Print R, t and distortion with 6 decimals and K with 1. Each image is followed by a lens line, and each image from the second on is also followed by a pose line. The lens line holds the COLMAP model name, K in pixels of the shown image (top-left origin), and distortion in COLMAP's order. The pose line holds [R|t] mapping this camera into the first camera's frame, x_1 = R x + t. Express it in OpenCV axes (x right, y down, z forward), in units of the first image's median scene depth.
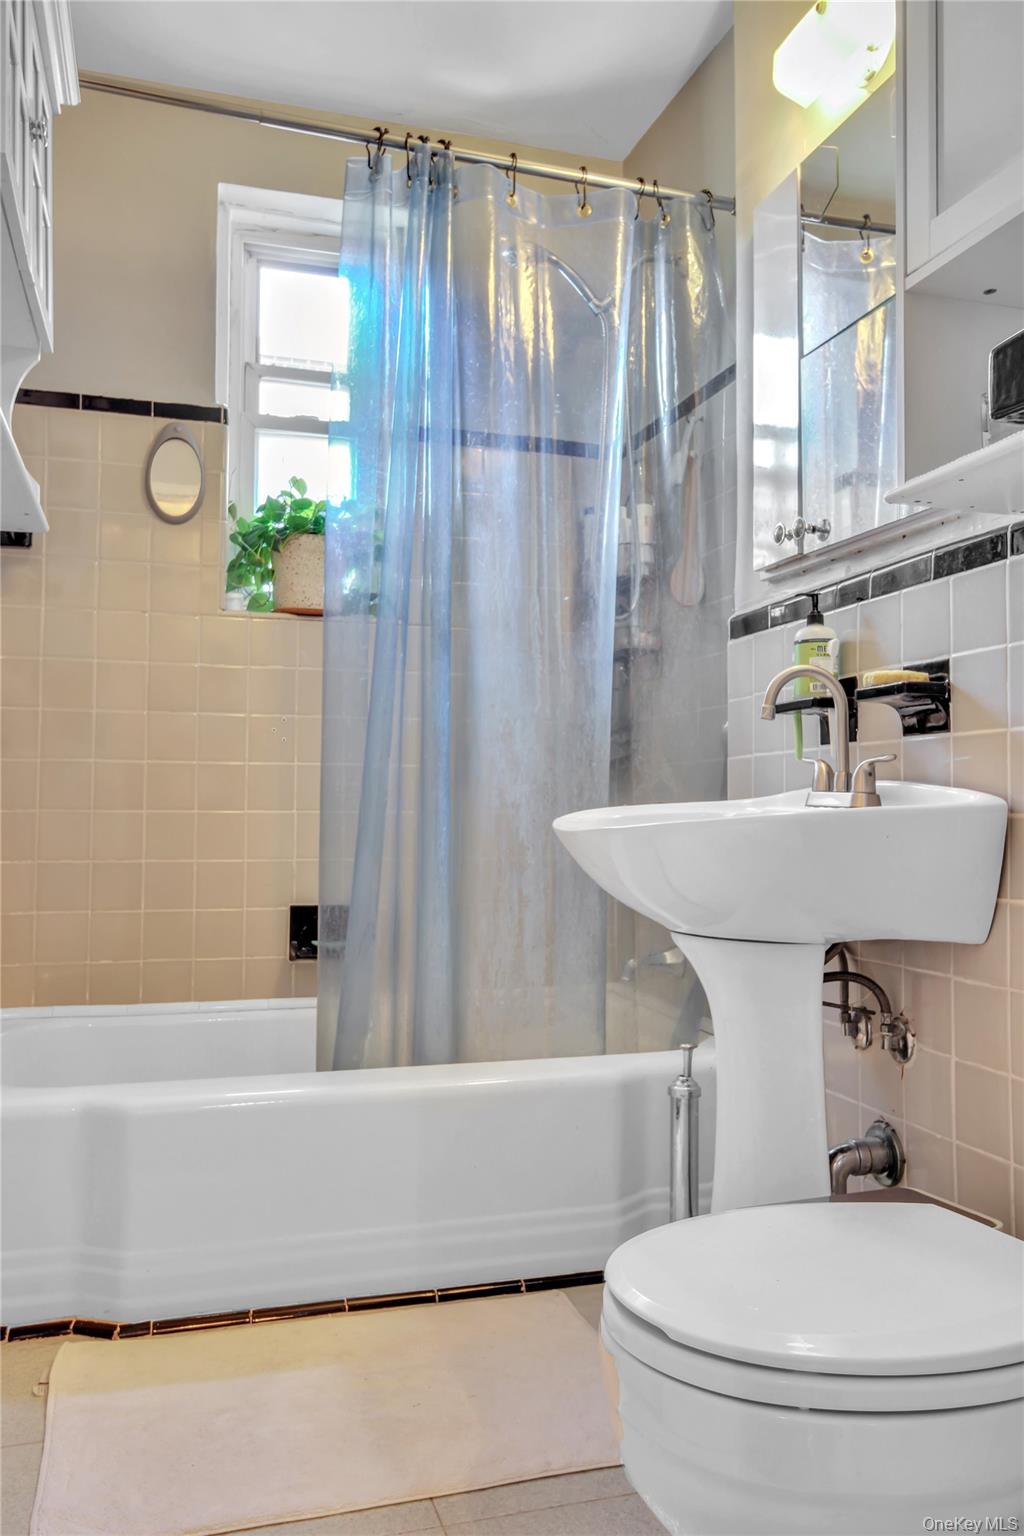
lens RADIAL K [[1184.5, 0, 511.7], [0, 1184.5, 771.5], [0, 0, 1]] dist [0.021903, -0.013077]
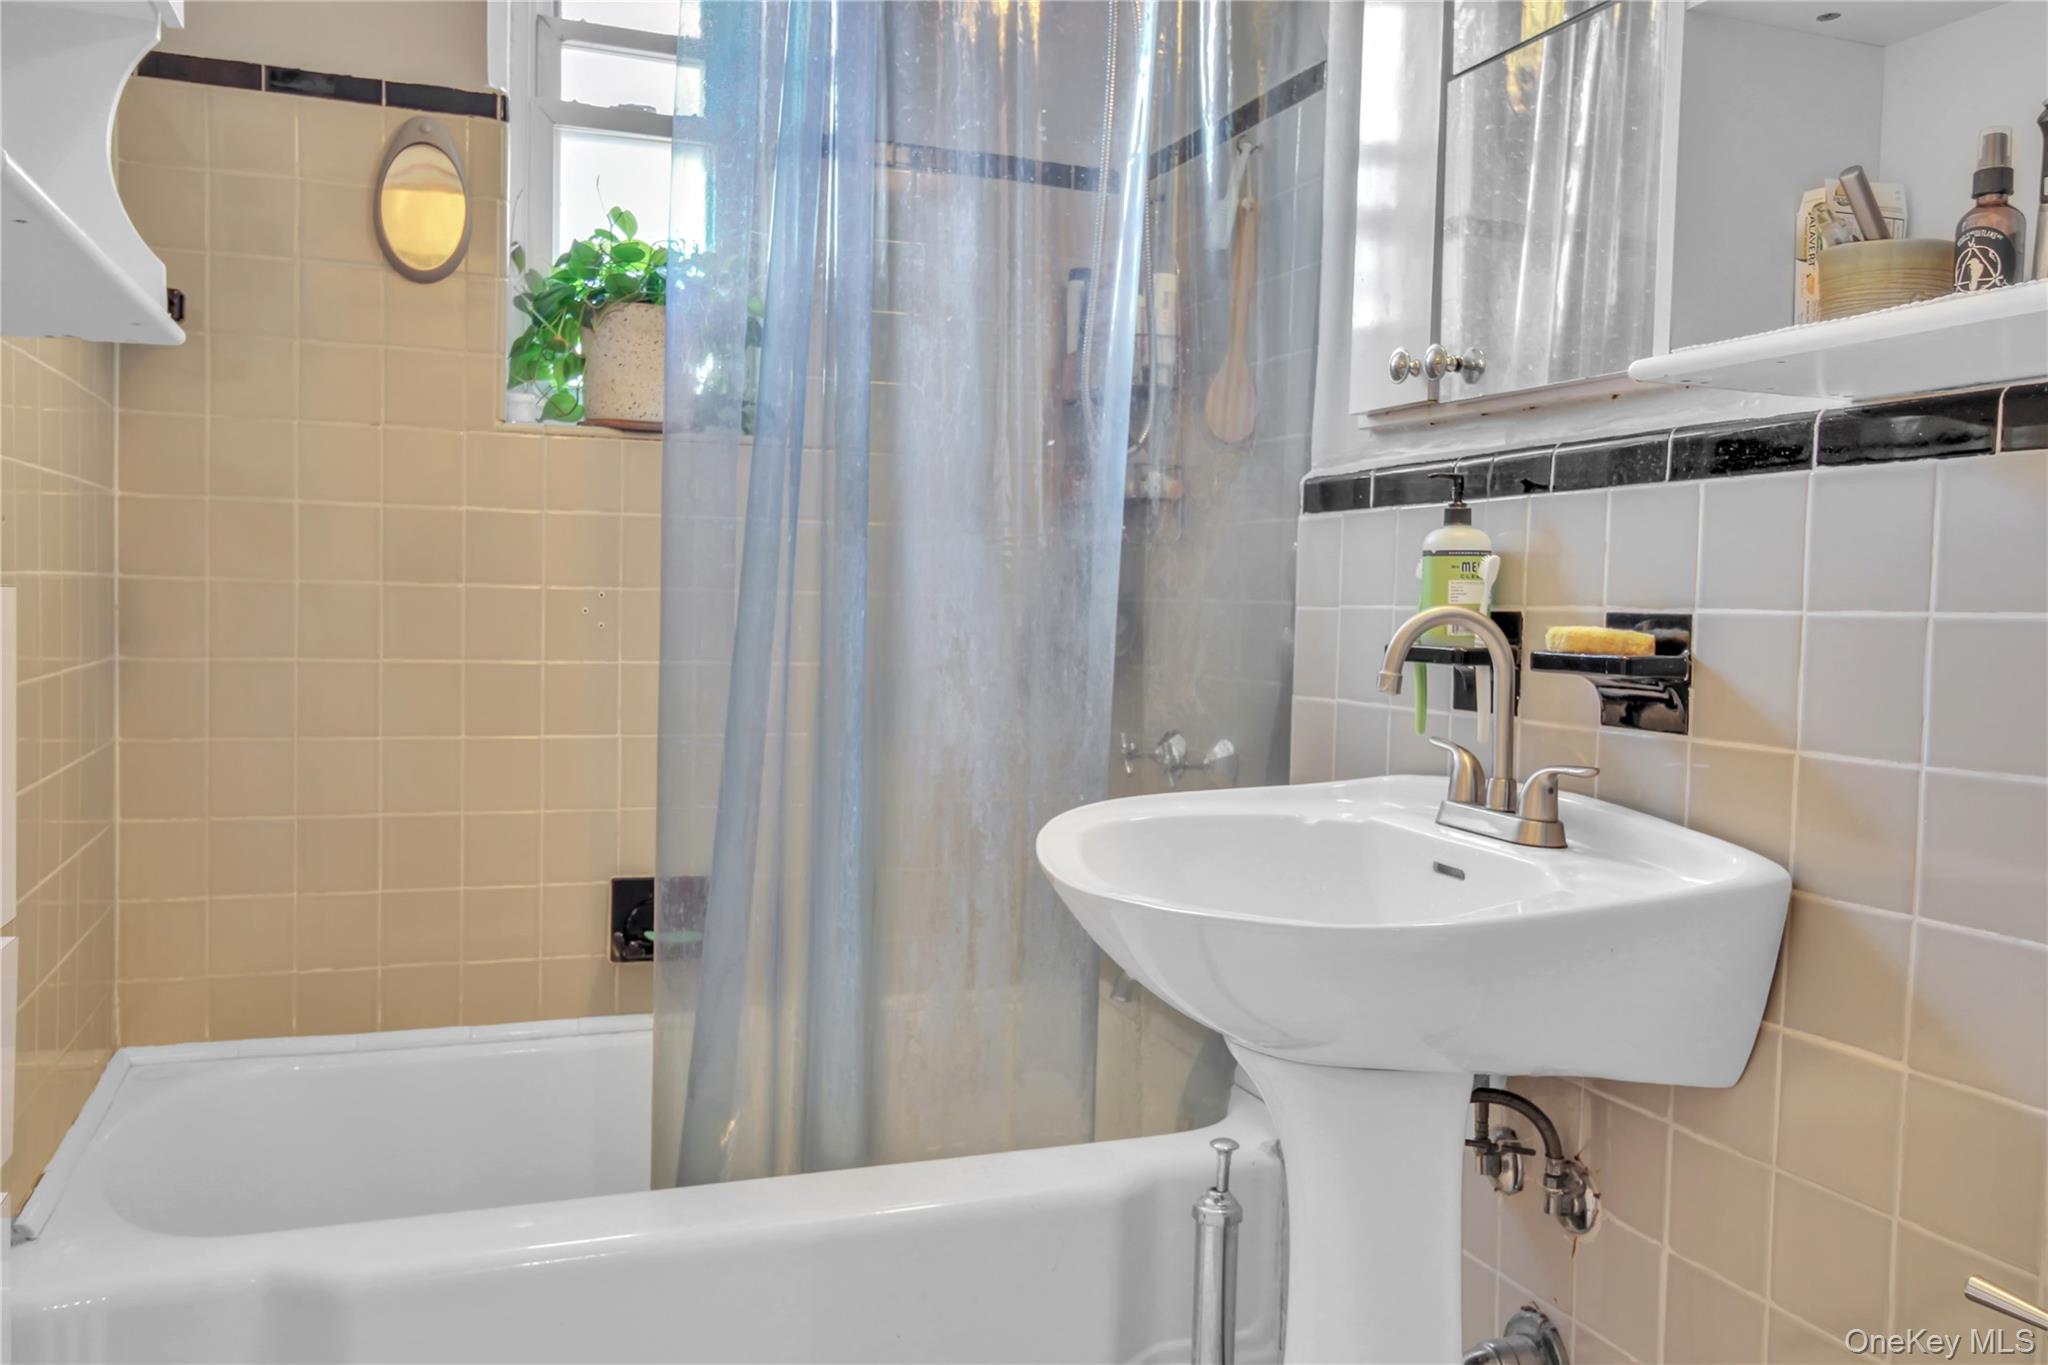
lens RADIAL K [[1579.3, 0, 1025.6], [0, 1579.3, 685.2], [0, 0, 1]] dist [0.021903, -0.013077]
pose [[0.997688, 0.014409, 0.066410, -0.022477], [-0.020295, 0.995840, 0.088828, -0.094487], [-0.064853, -0.089971, 0.993831, 0.154194]]
